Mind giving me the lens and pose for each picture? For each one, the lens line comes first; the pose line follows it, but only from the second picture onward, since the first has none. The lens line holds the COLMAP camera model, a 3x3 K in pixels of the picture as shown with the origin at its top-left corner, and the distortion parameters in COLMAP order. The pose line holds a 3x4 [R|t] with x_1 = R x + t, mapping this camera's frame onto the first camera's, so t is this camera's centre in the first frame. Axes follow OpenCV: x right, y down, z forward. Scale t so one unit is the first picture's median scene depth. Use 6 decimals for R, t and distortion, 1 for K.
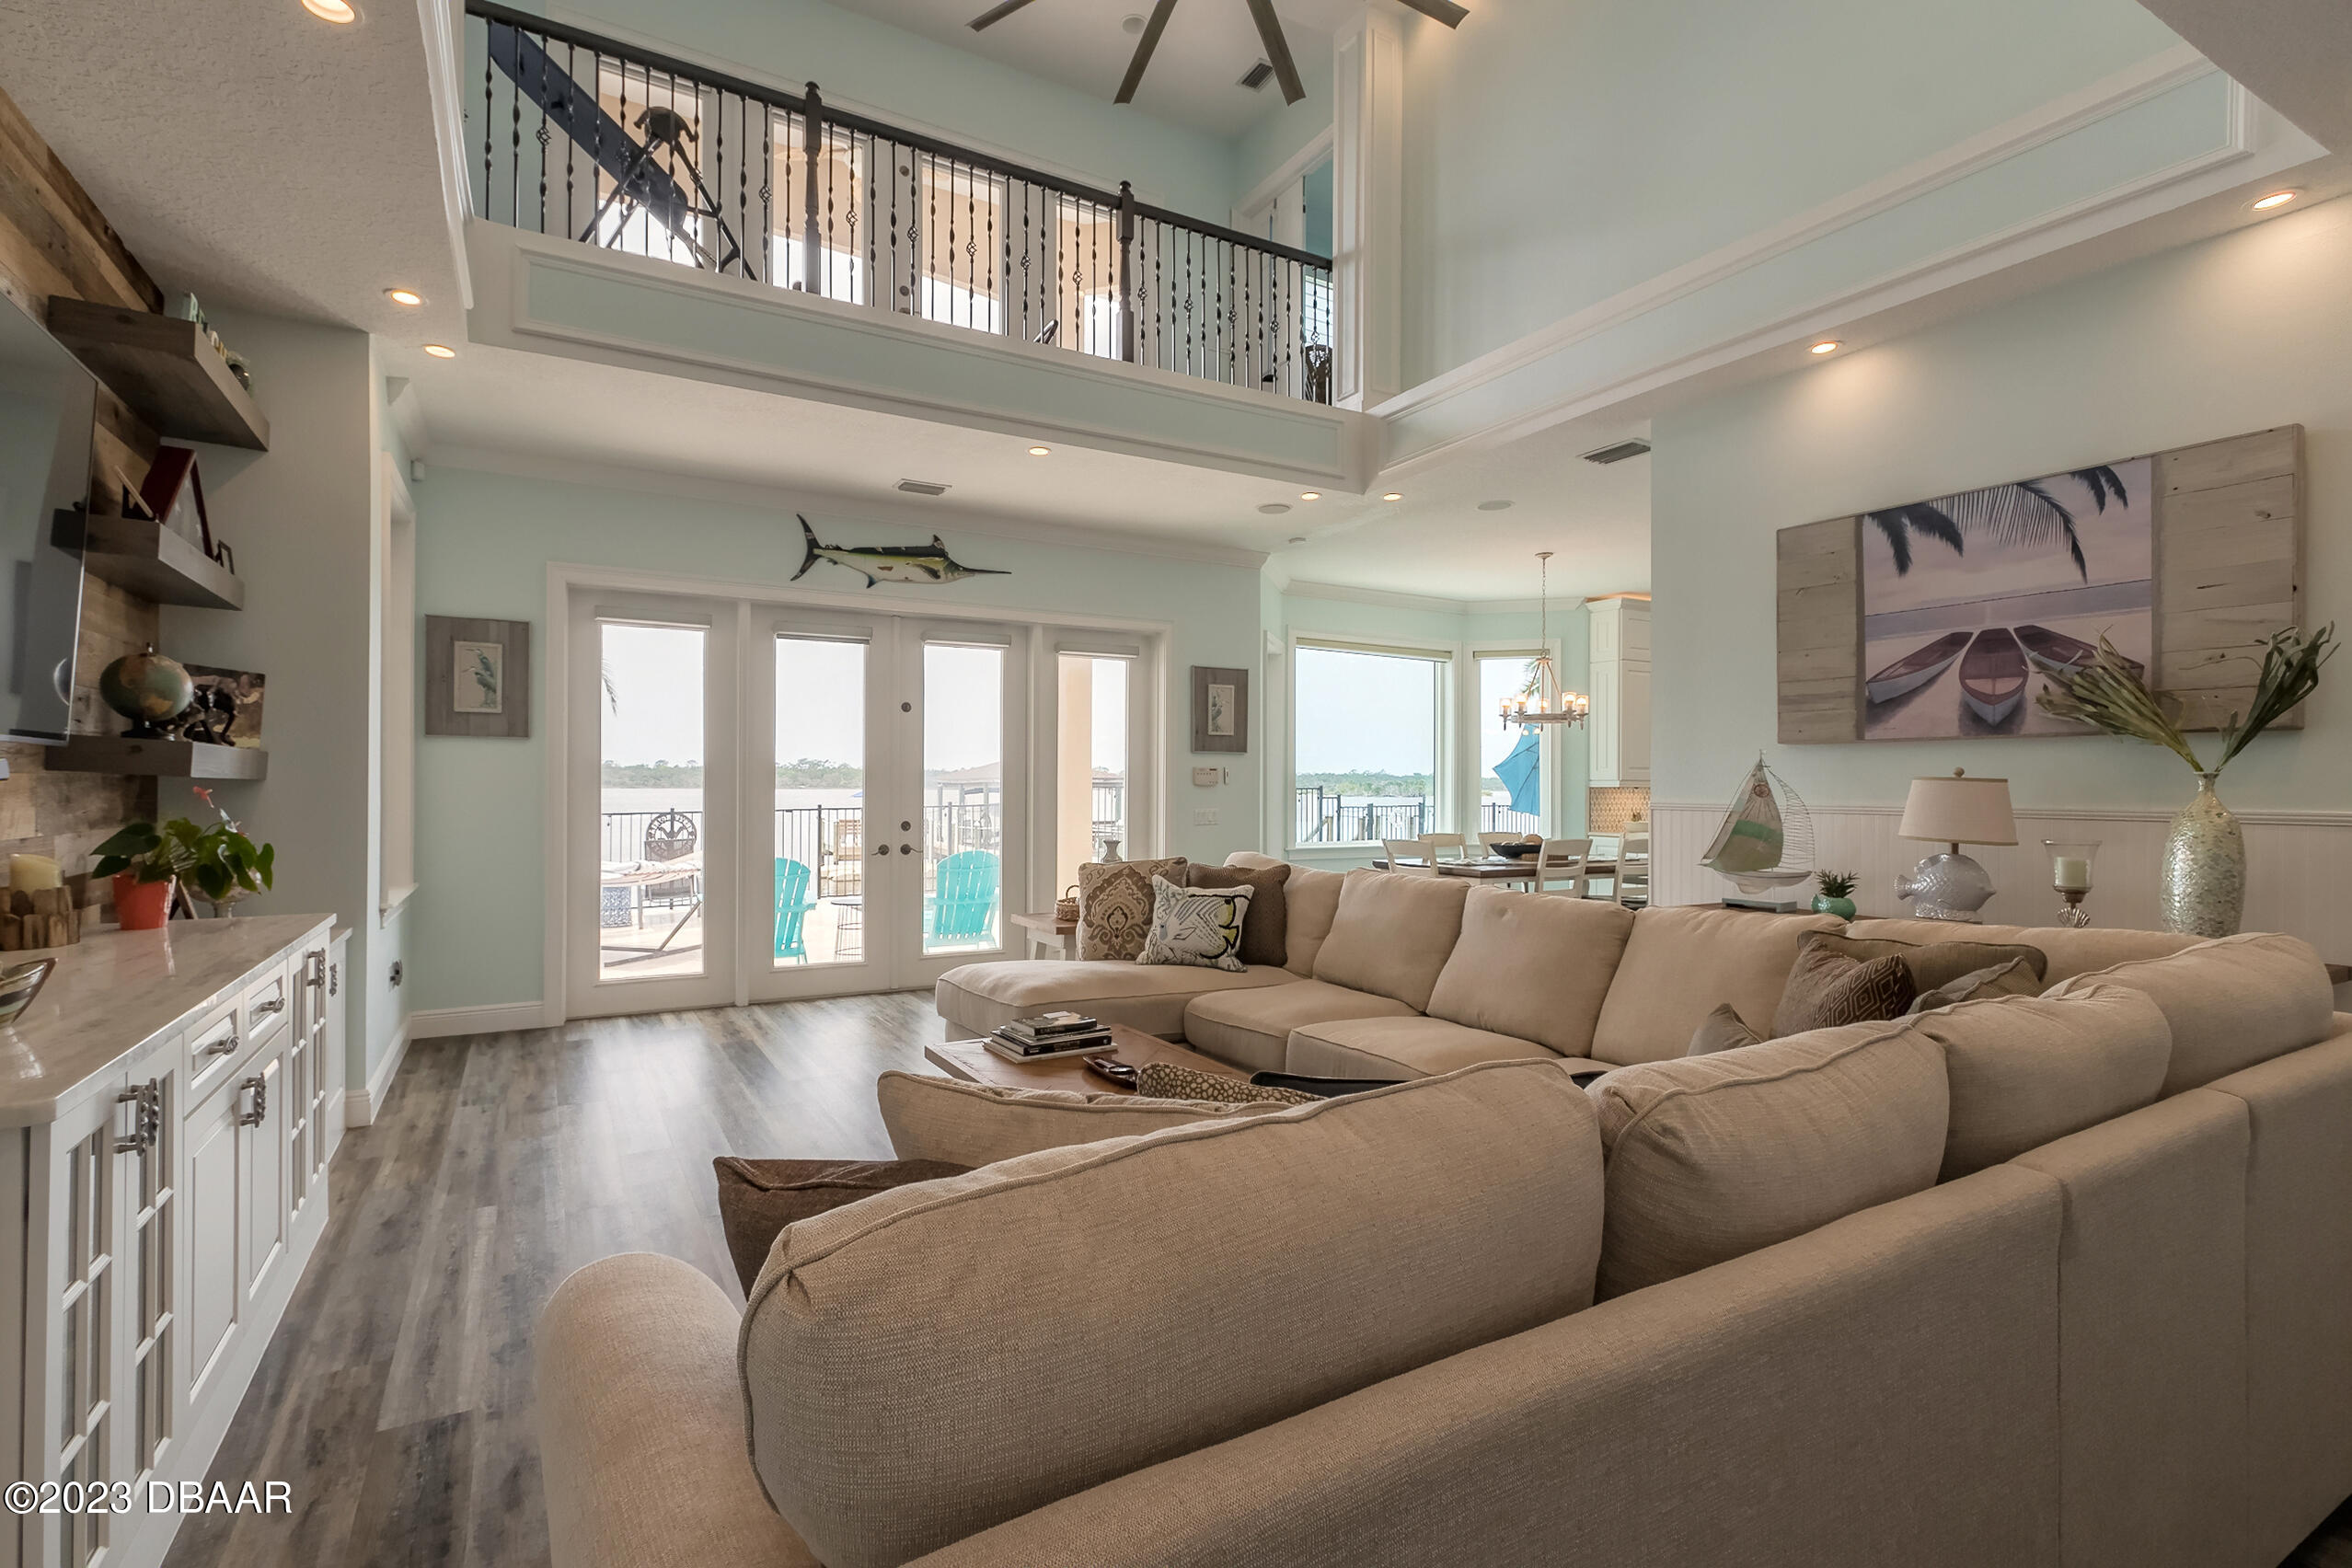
lens RADIAL K [[1071.9, 0, 1156.5], [0, 1071.9, 785.0], [0, 0, 1]] dist [0.006275, -0.001704]
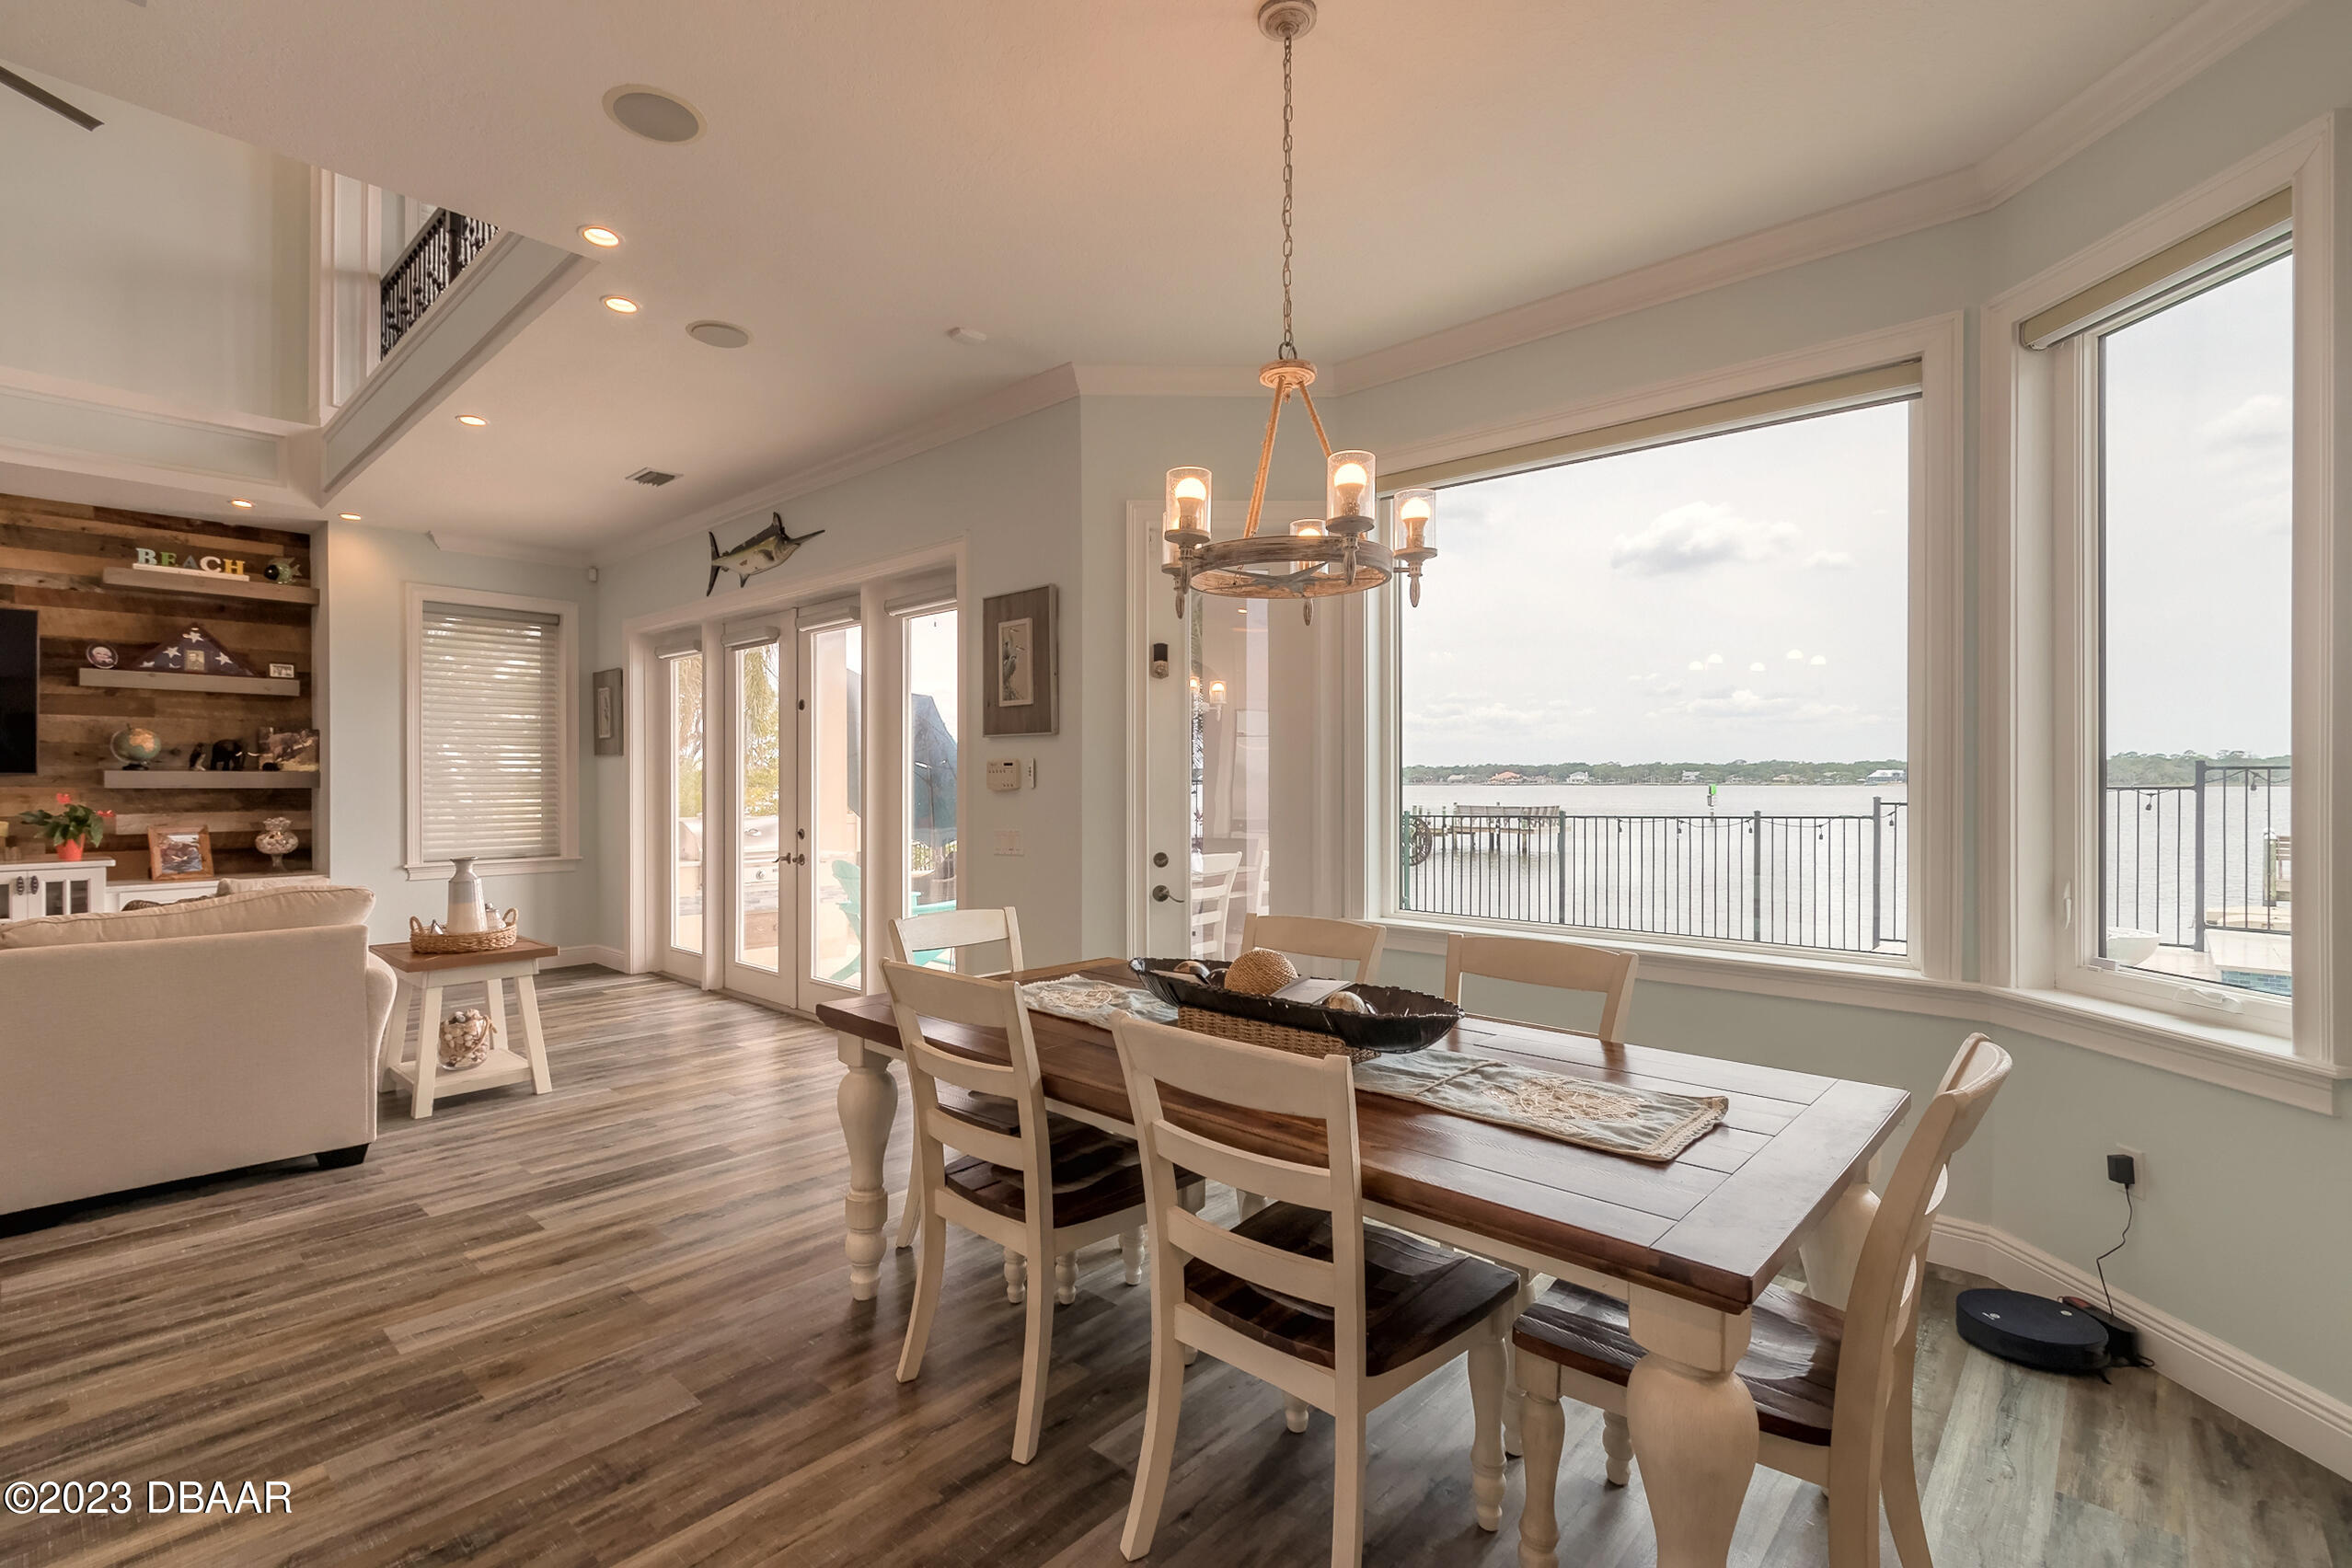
lens RADIAL K [[1071.9, 0, 1162.1], [0, 1071.9, 778.6], [0, 0, 1]] dist [0.006275, -0.001704]
pose [[0.303199, -0.009223, -0.952883, 0.635248], [0.004209, 0.999956, -0.008339, -0.001098], [0.952918, -0.001482, 0.303224, 0.880776]]
